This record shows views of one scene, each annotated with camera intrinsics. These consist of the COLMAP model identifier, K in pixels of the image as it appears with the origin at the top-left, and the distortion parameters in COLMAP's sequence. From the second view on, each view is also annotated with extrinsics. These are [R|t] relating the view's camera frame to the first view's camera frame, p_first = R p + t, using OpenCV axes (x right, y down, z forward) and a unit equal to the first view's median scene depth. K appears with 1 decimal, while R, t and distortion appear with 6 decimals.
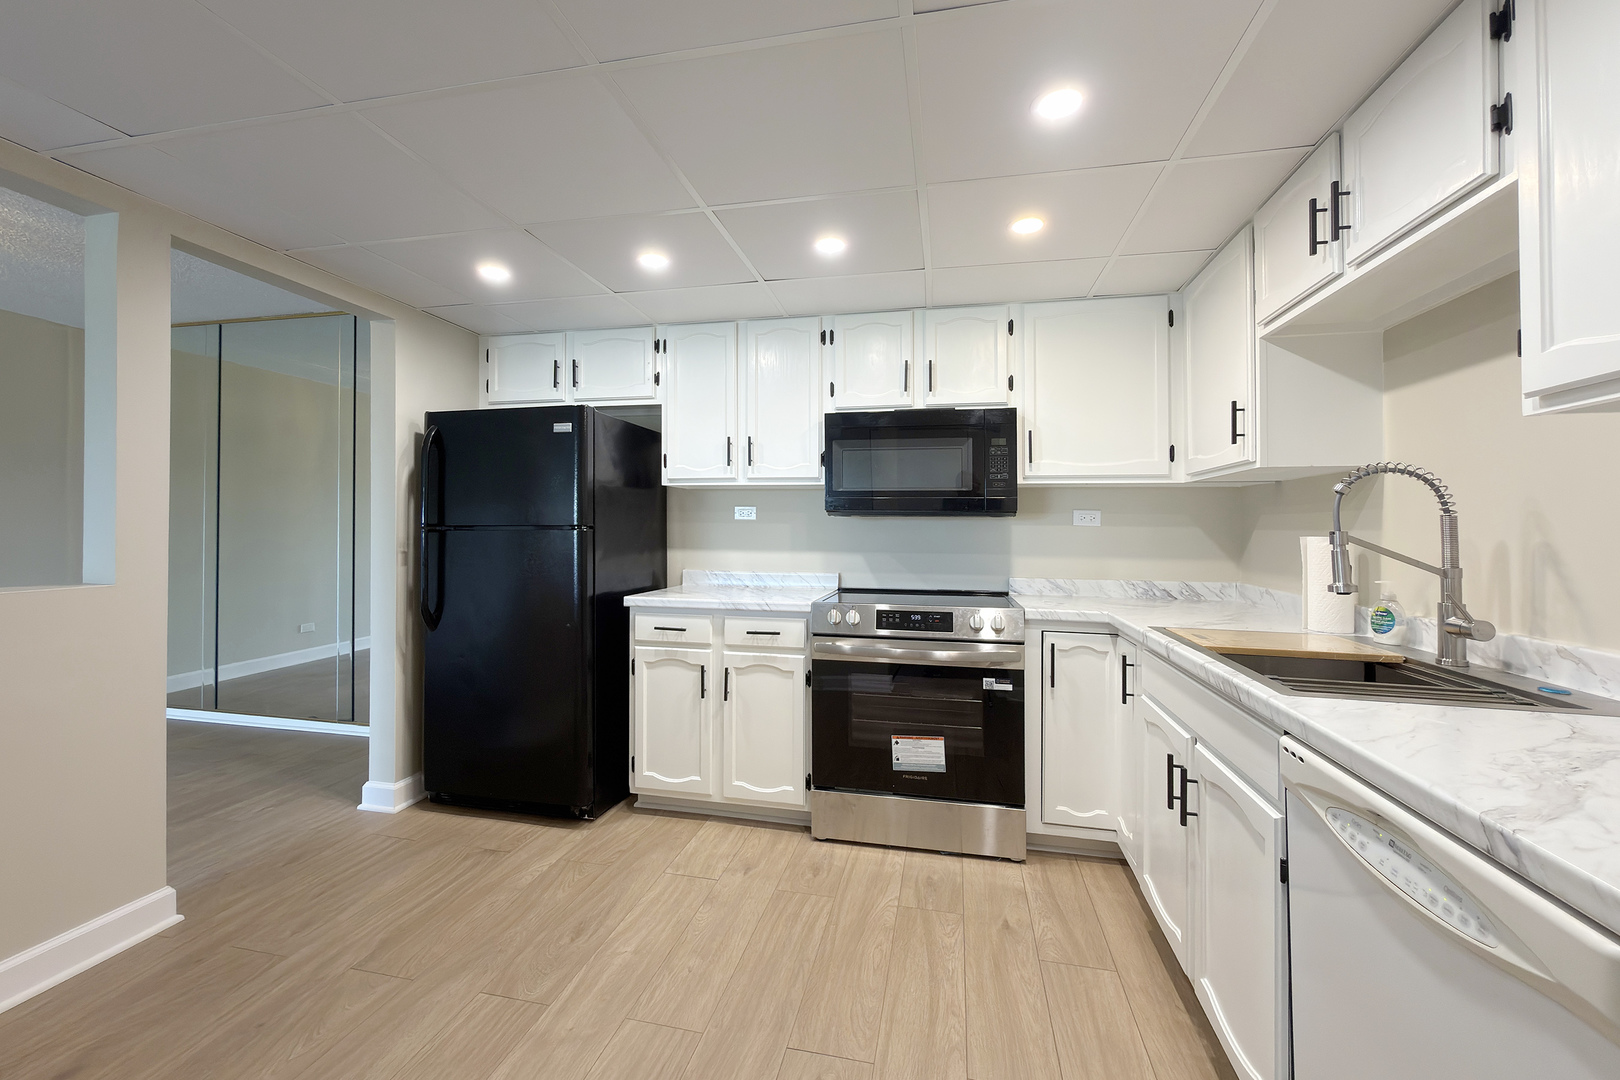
lens RADIAL K [[658.4, 0, 807.6], [0, 658.4, 568.9], [0, 0, 1]] dist [0.026937, 0.000048]
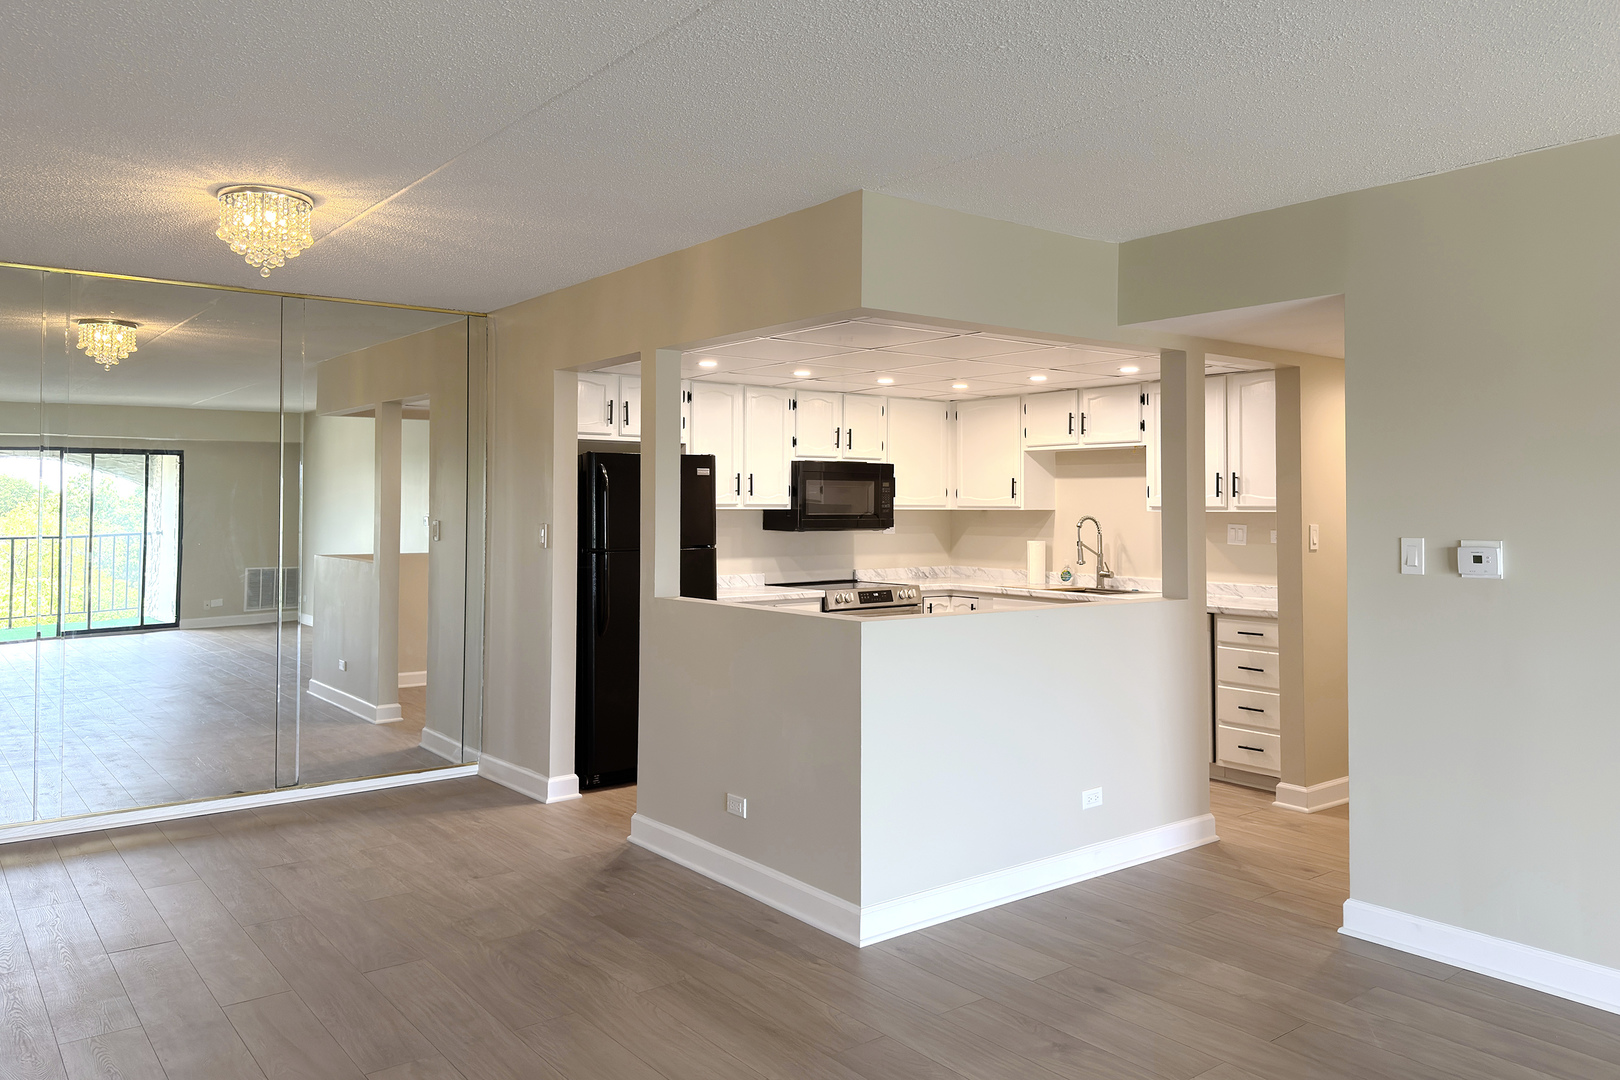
lens RADIAL K [[1160.6, 0, 810.0], [0, 1160.6, 540.0], [0, 0, 1]] dist [-0.000541, -0.000066]
pose [[0.632357, -0.028574, 0.774150, -1.998764], [0.049852, 0.998749, -0.003857, -0.054335], [-0.773071, 0.041032, 0.632991, -0.629372]]
